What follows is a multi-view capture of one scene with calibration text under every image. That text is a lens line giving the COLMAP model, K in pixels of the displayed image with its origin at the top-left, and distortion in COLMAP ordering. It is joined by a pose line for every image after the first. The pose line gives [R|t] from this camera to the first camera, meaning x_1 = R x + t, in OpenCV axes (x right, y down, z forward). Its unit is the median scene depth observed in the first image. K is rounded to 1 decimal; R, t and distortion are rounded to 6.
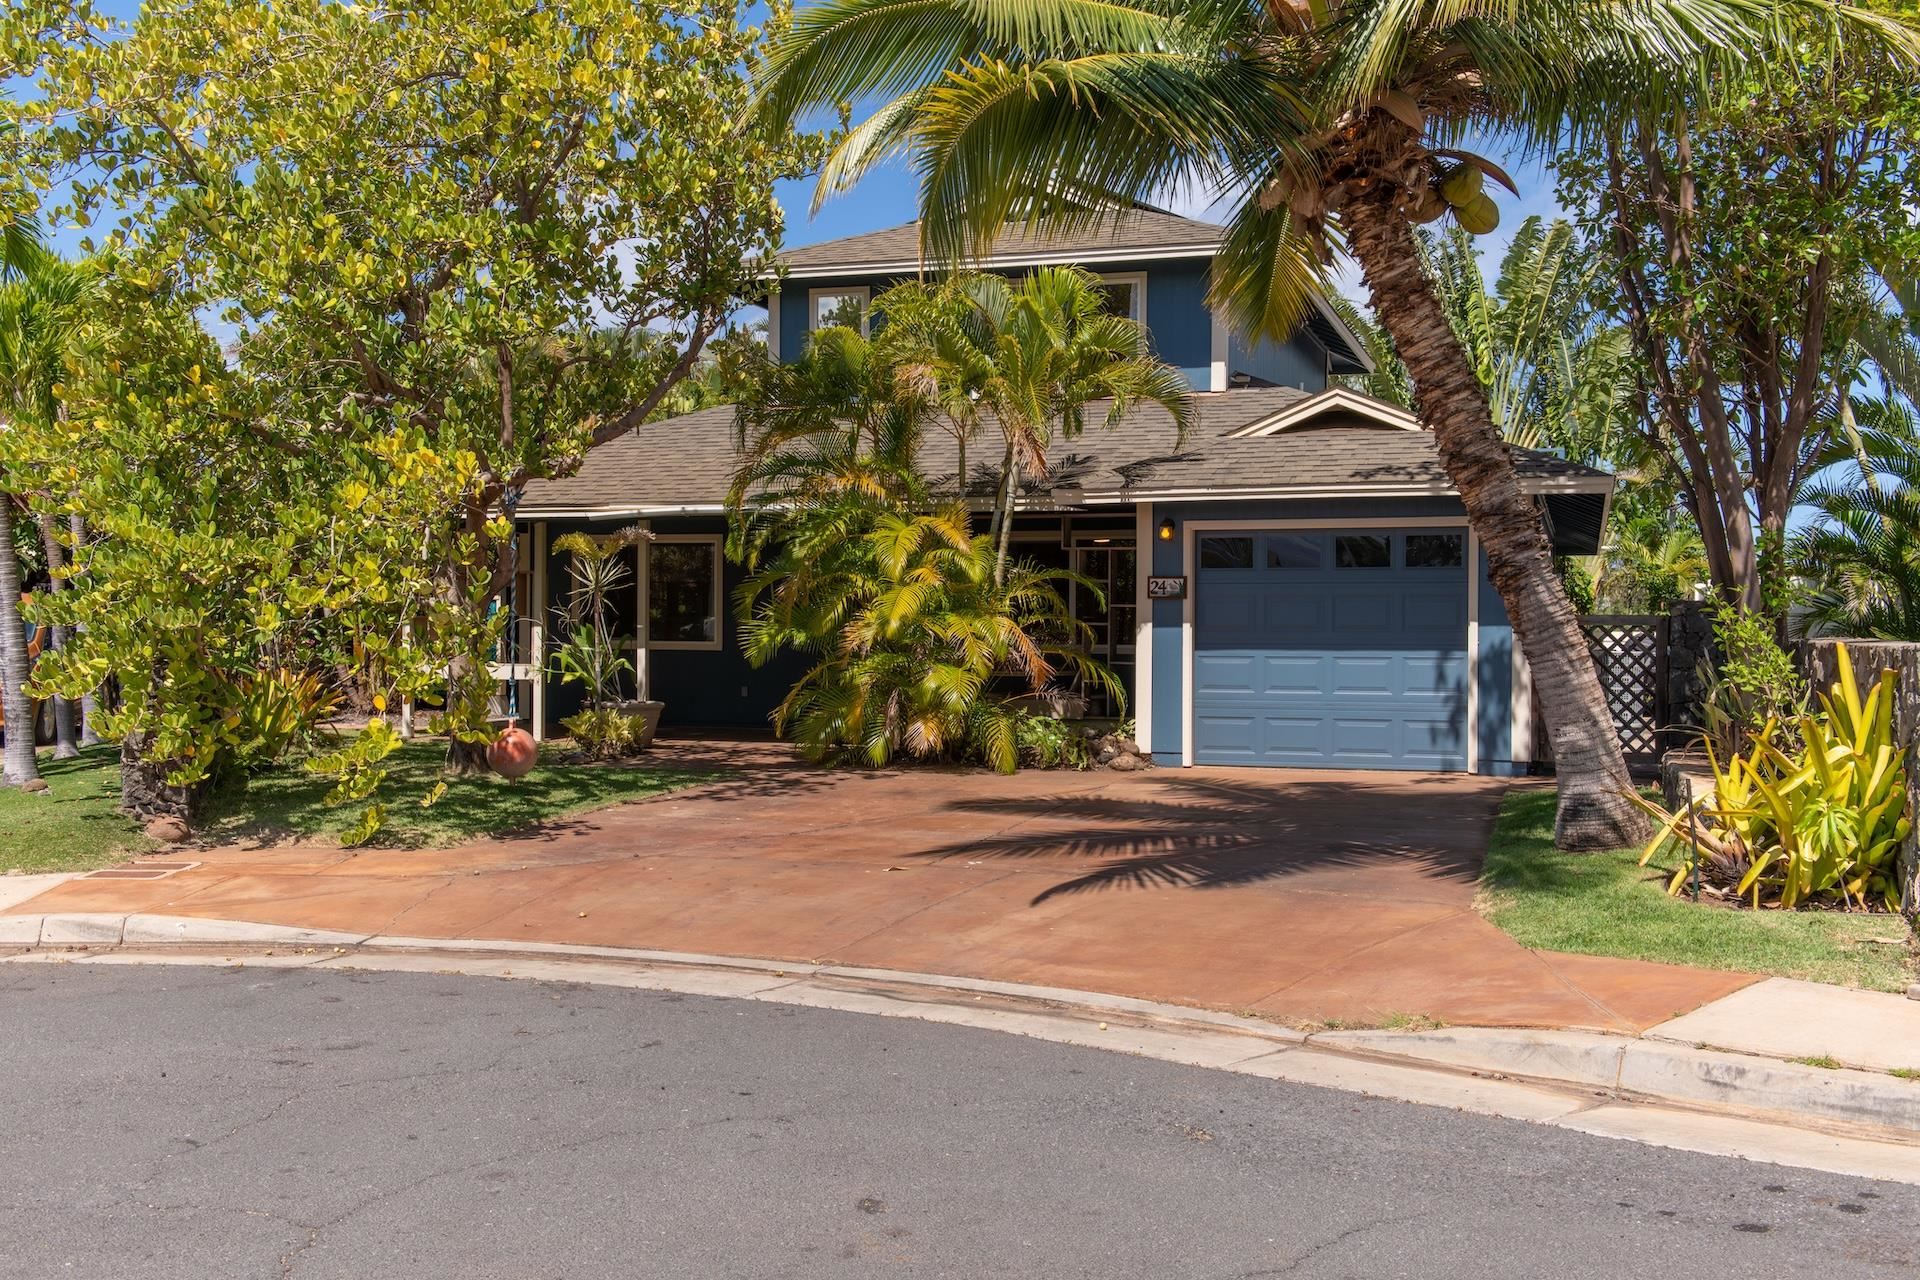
lens RADIAL K [[1897.2, 0, 960.0], [0, 1897.2, 640.0], [0, 0, 1]] dist [0.013234, 0.025853]
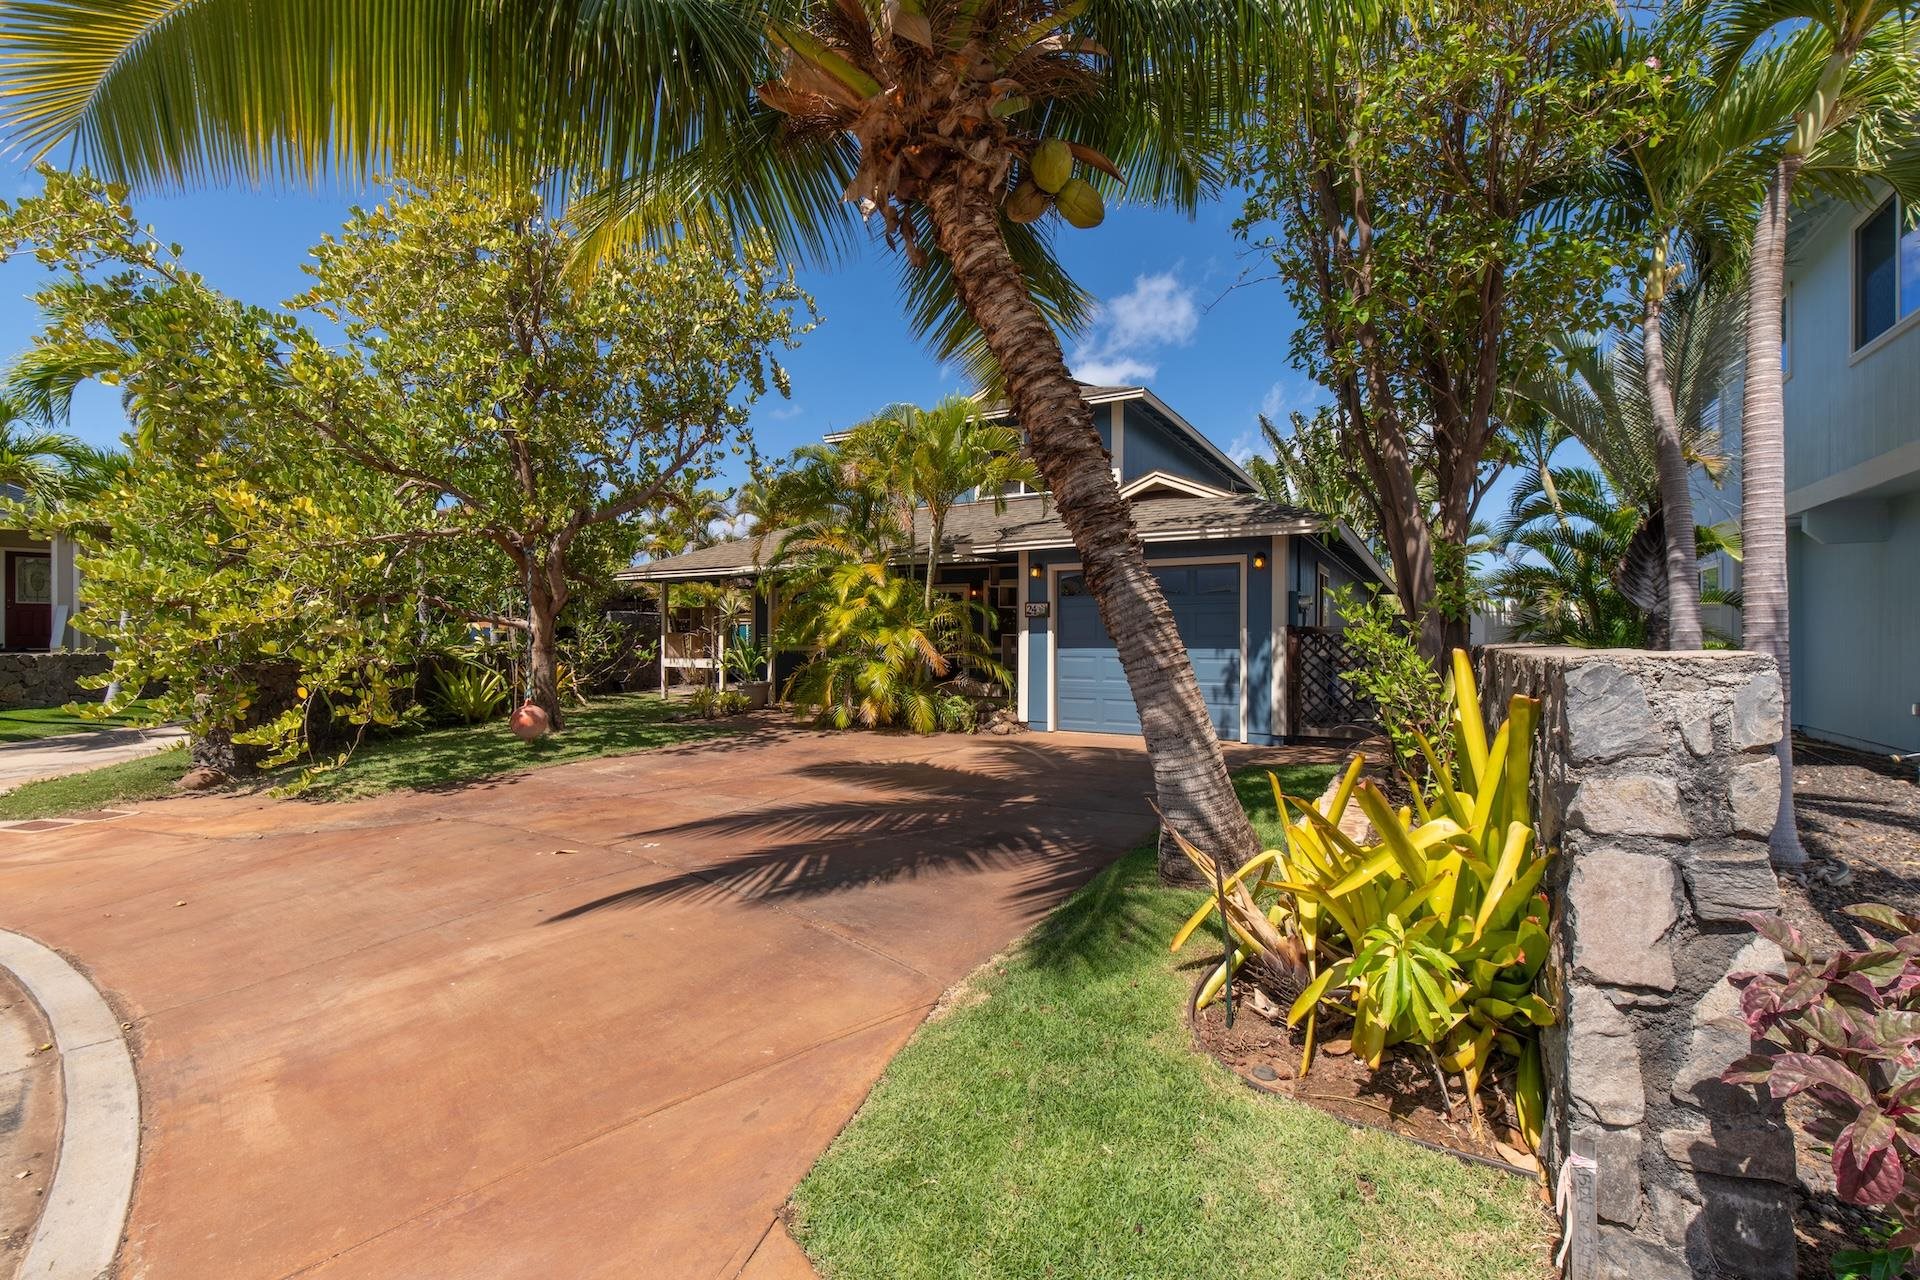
lens RADIAL K [[834.4, 0, 960.0], [0, 834.4, 640.0], [0, 0, 1]] dist [-0.019766, -0.000145]
pose [[0.979326, -0.002519, -0.202273, 0.189868], [0.001220, 0.999978, -0.006546, -0.000048], [0.202285, 0.006164, 0.979307, 0.369007]]
